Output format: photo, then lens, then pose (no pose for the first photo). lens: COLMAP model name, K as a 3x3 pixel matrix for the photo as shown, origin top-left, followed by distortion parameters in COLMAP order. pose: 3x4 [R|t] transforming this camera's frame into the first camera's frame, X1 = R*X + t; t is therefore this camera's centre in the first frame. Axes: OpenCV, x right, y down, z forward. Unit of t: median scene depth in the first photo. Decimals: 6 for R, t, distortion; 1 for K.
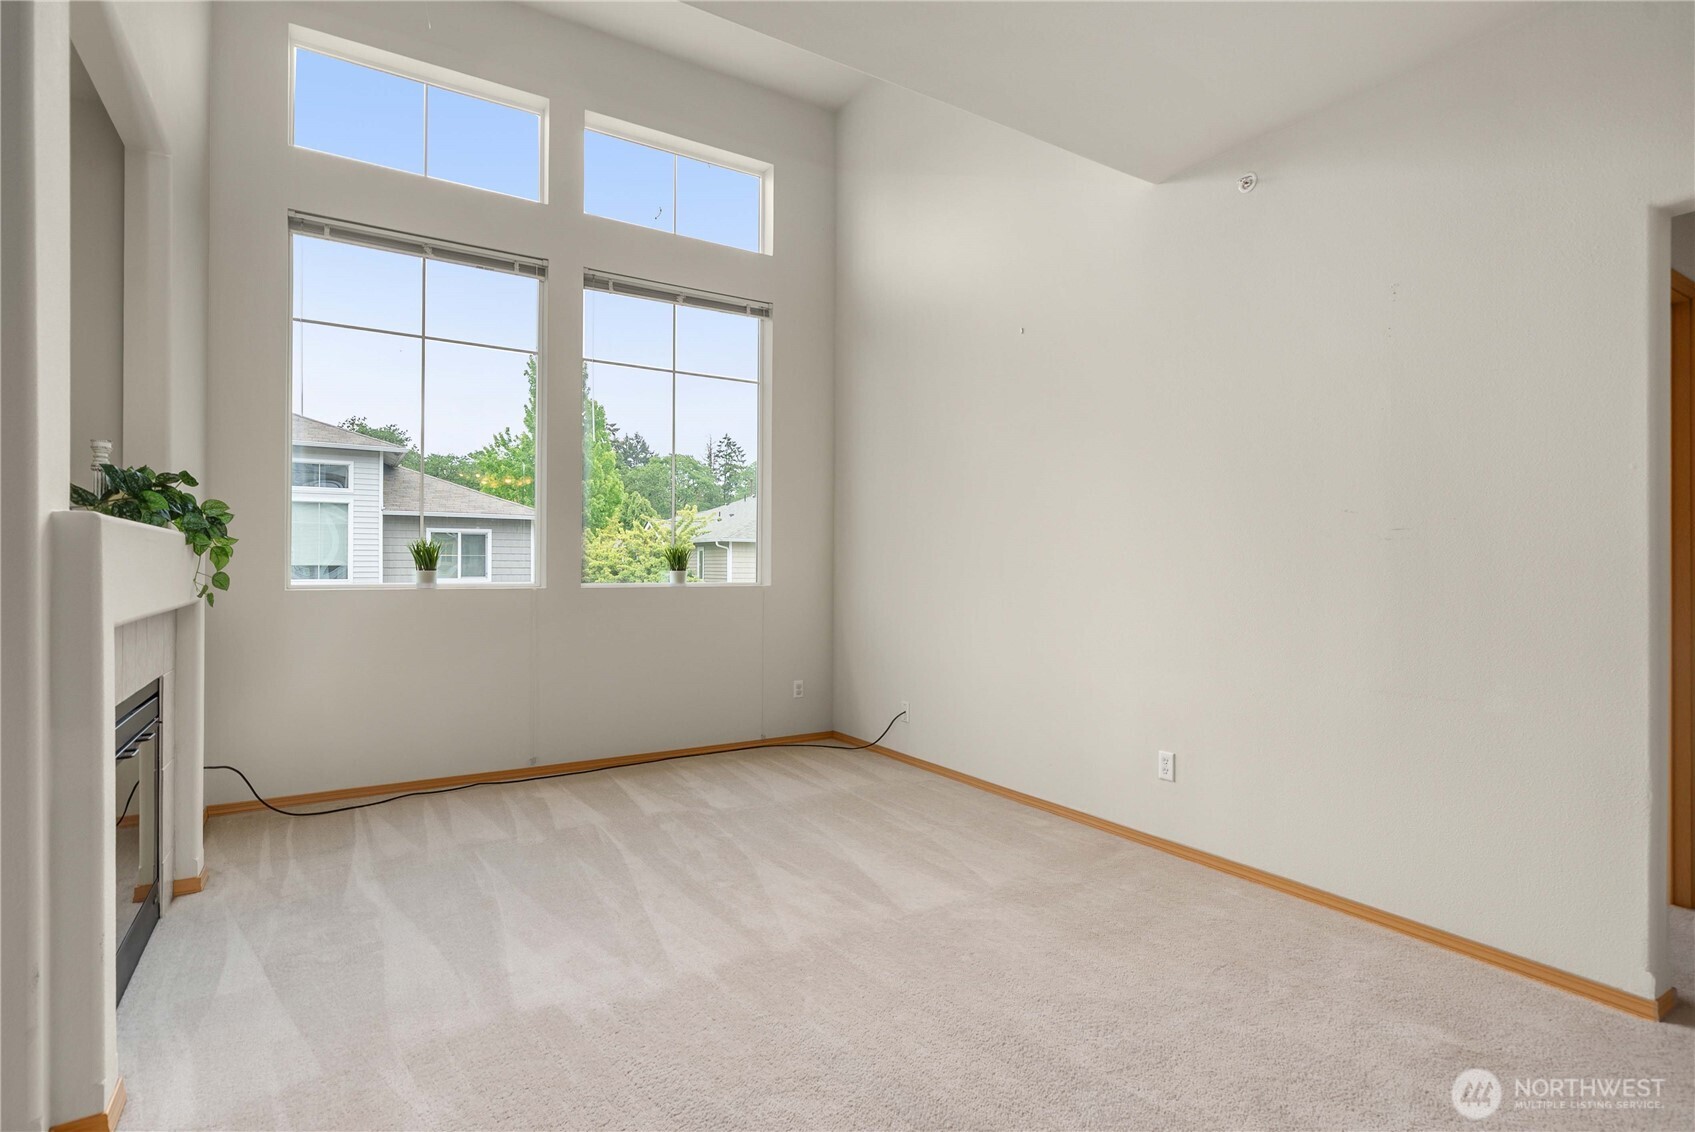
lens RADIAL K [[835.4, 0, 847.5], [0, 835.4, 566.0], [0, 0, 1]] dist [0.000690, 0.000393]
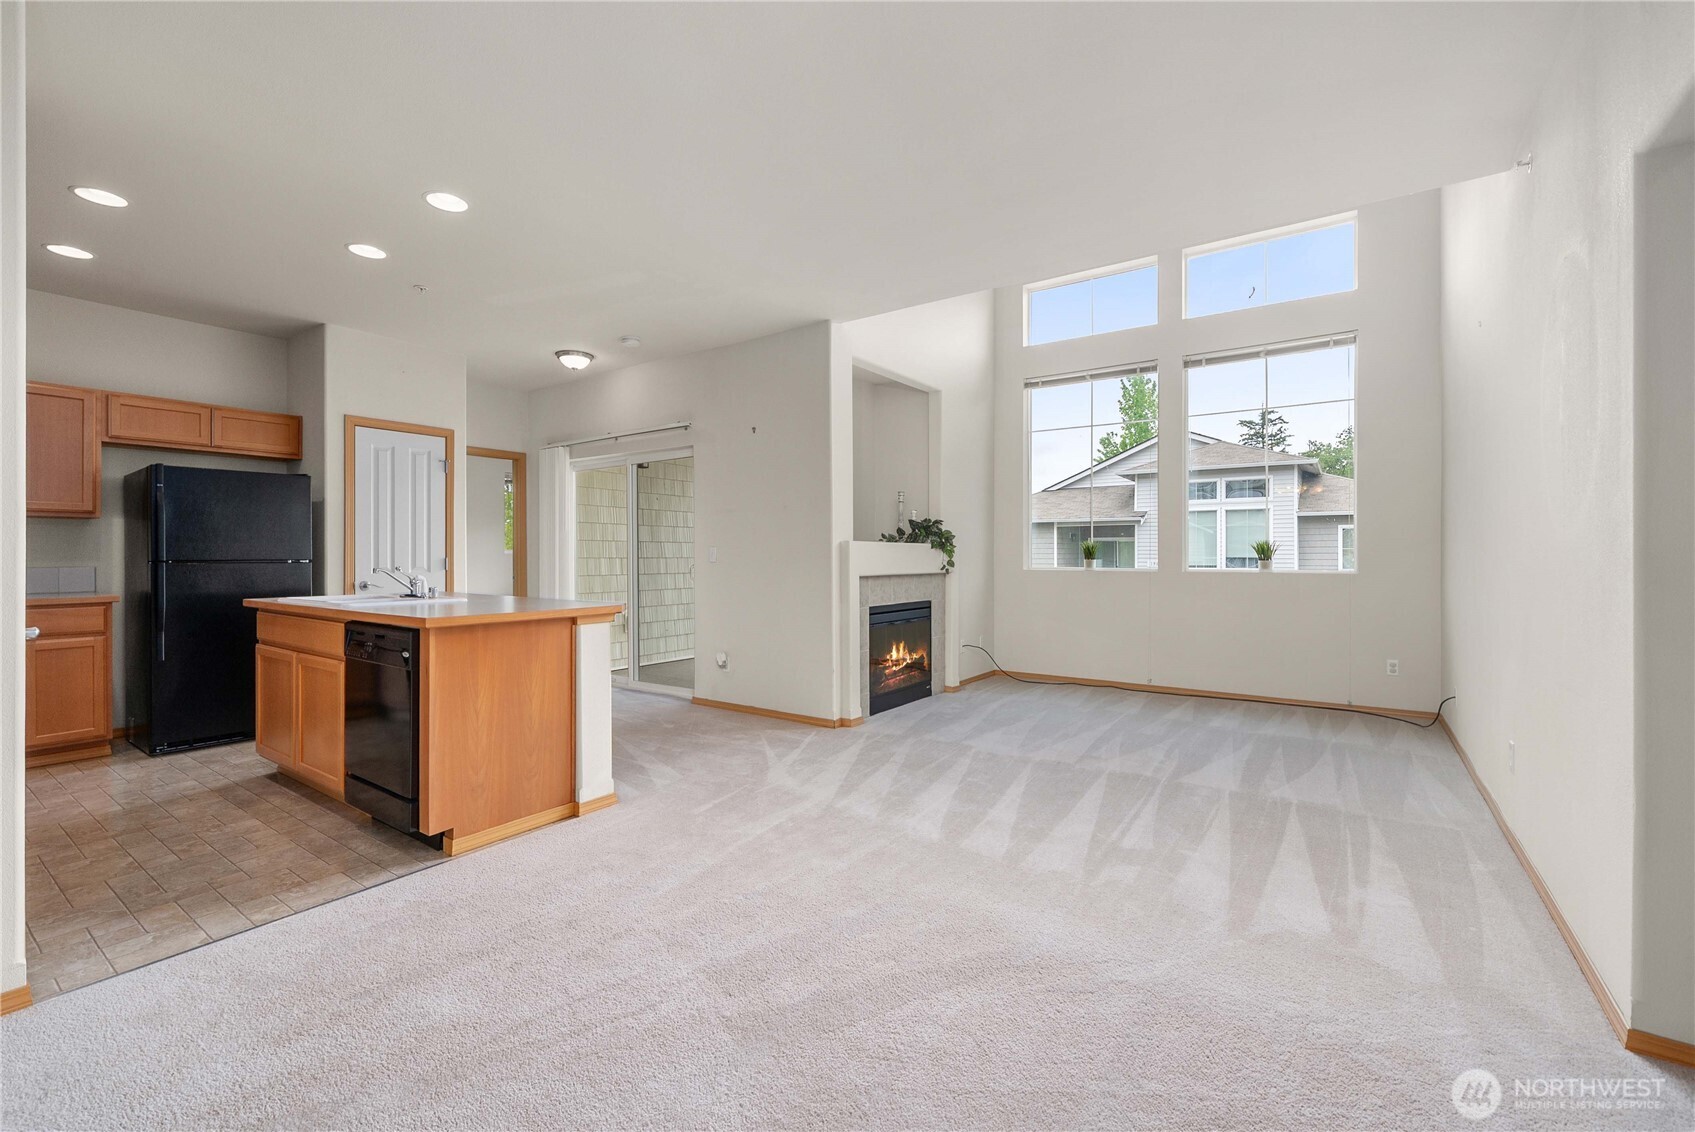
lens RADIAL K [[708.1, 0, 847.5], [0, 708.1, 566.0], [0, 0, 1]] dist [0.001159, 0.000067]
pose [[0.384191, 0.009885, -0.923201, 0.174363], [0.000592, 0.999940, 0.010953, 0.000358], [0.923253, -0.004754, 0.384162, -0.010317]]
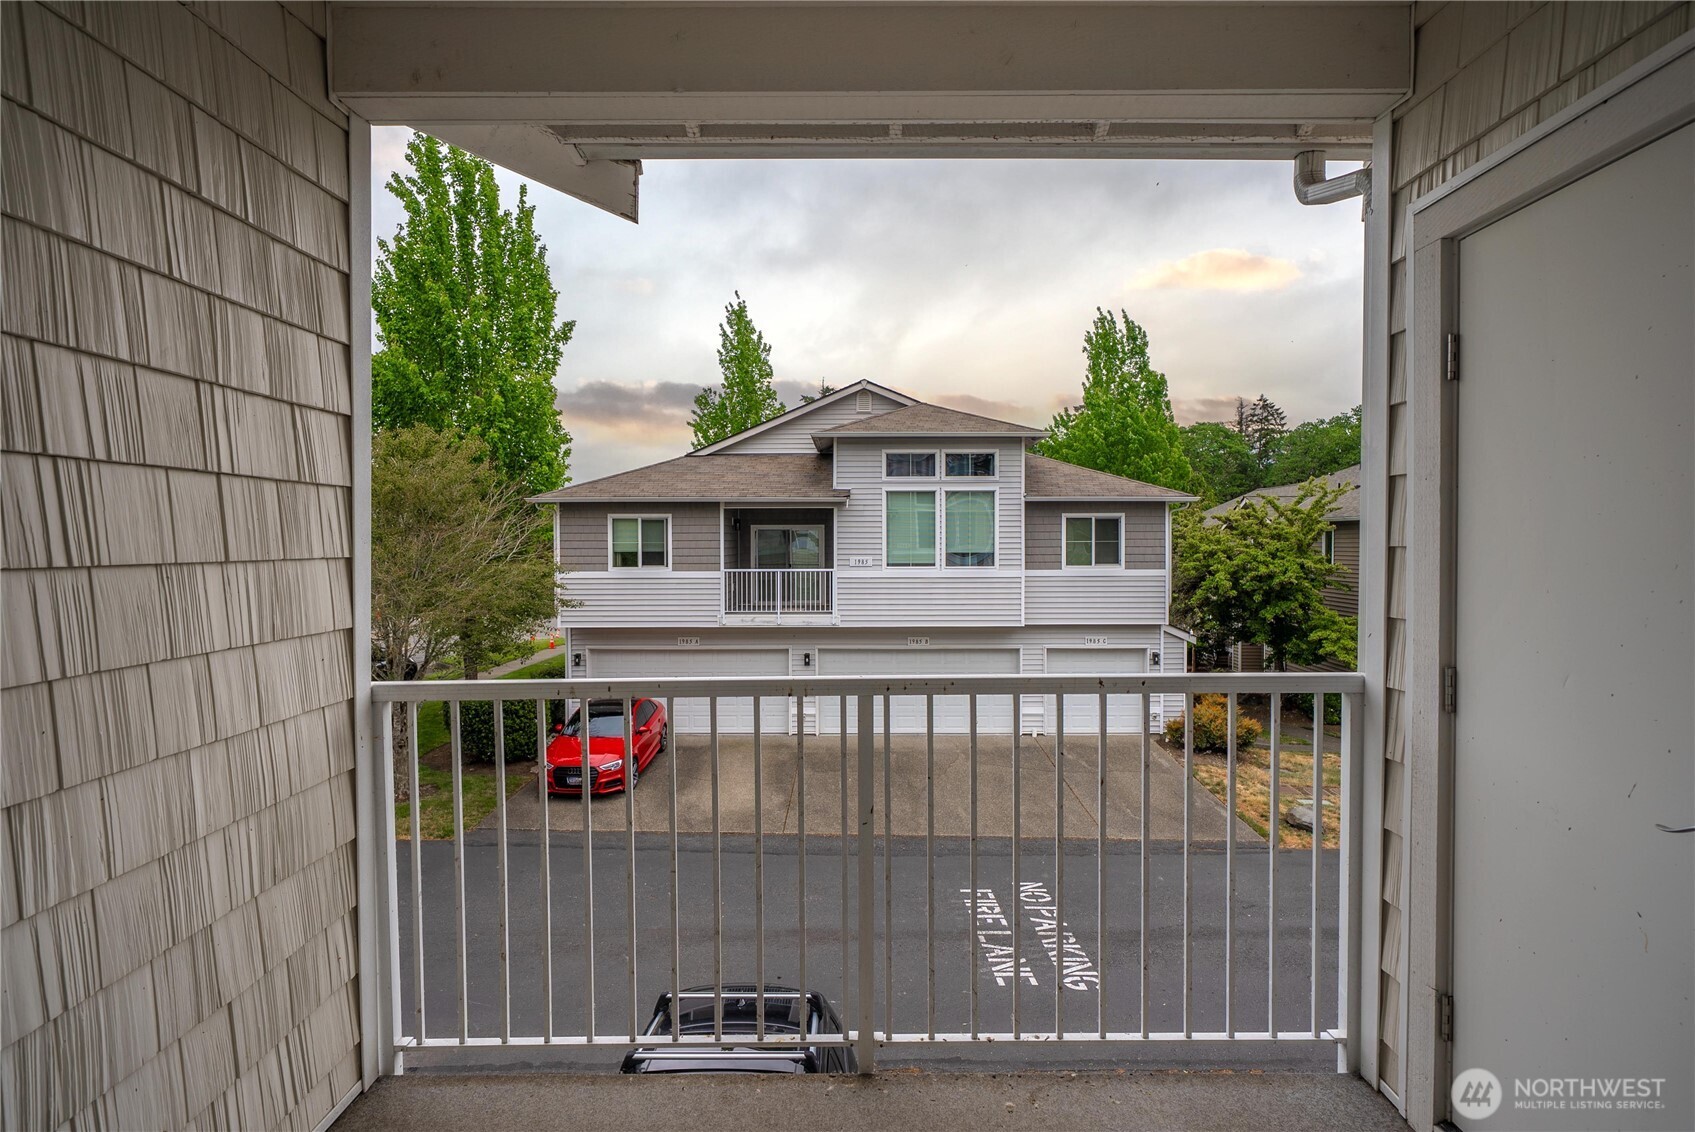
lens RADIAL K [[835.4, 0, 847.5], [0, 835.4, 566.0], [0, 0, 1]] dist [0.000690, 0.000393]
pose [[0.842412, 0.008461, -0.538767, -0.232078], [0.006311, 0.999653, 0.025567, -0.013266], [0.538796, -0.024938, 0.842067, 0.063571]]
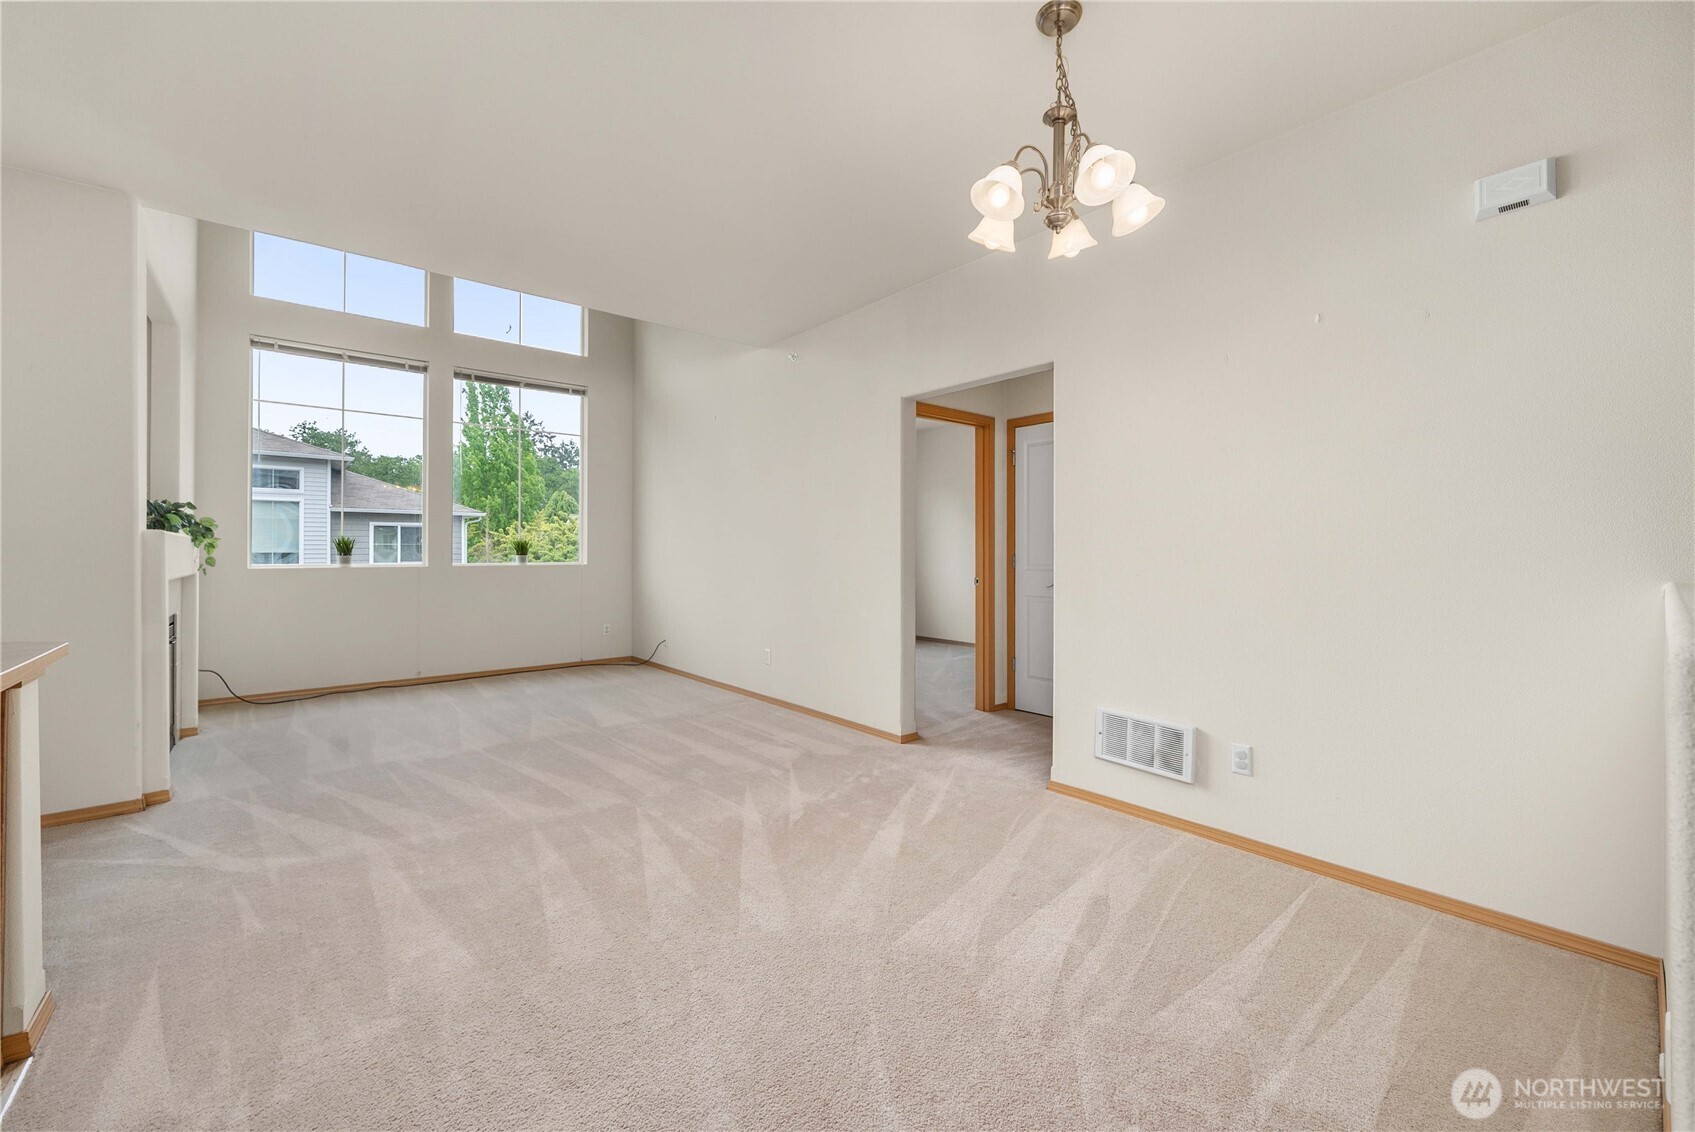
lens RADIAL K [[683.2, 0, 851.9], [0, 683.2, 548.6], [0, 0, 1]] dist [0.000316, 0.000033]
pose [[0.990438, -0.003648, 0.137907, 0.072992], [0.004160, 0.999985, -0.003424, 0.000085], [-0.137892, 0.003965, 0.990439, -0.113538]]
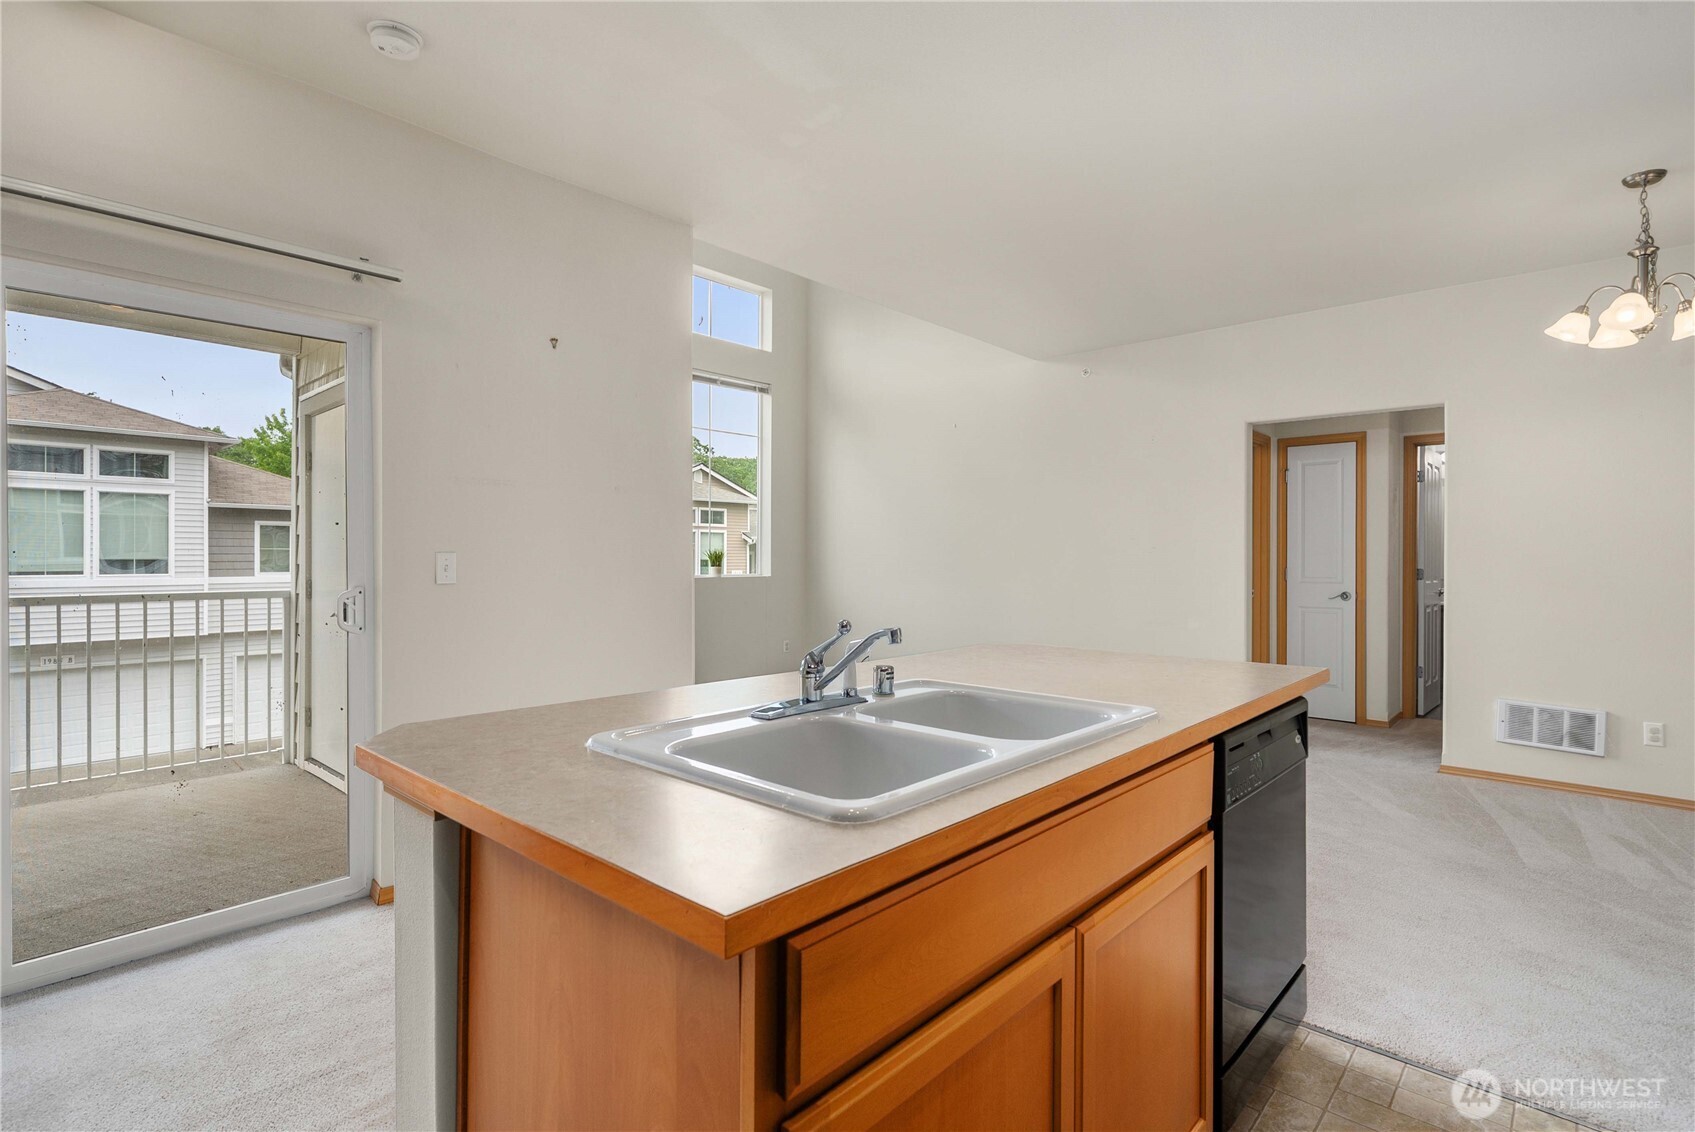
lens RADIAL K [[826.9, 0, 847.6], [0, 826.9, 556.2], [0, 0, 1]] dist [0.003557, 0.000924]
pose [[0.964488, -0.002072, 0.264118, -0.110504], [0.001992, 0.999998, 0.000572, -0.003817], [-0.264118, -0.000026, 0.964490, -0.140928]]
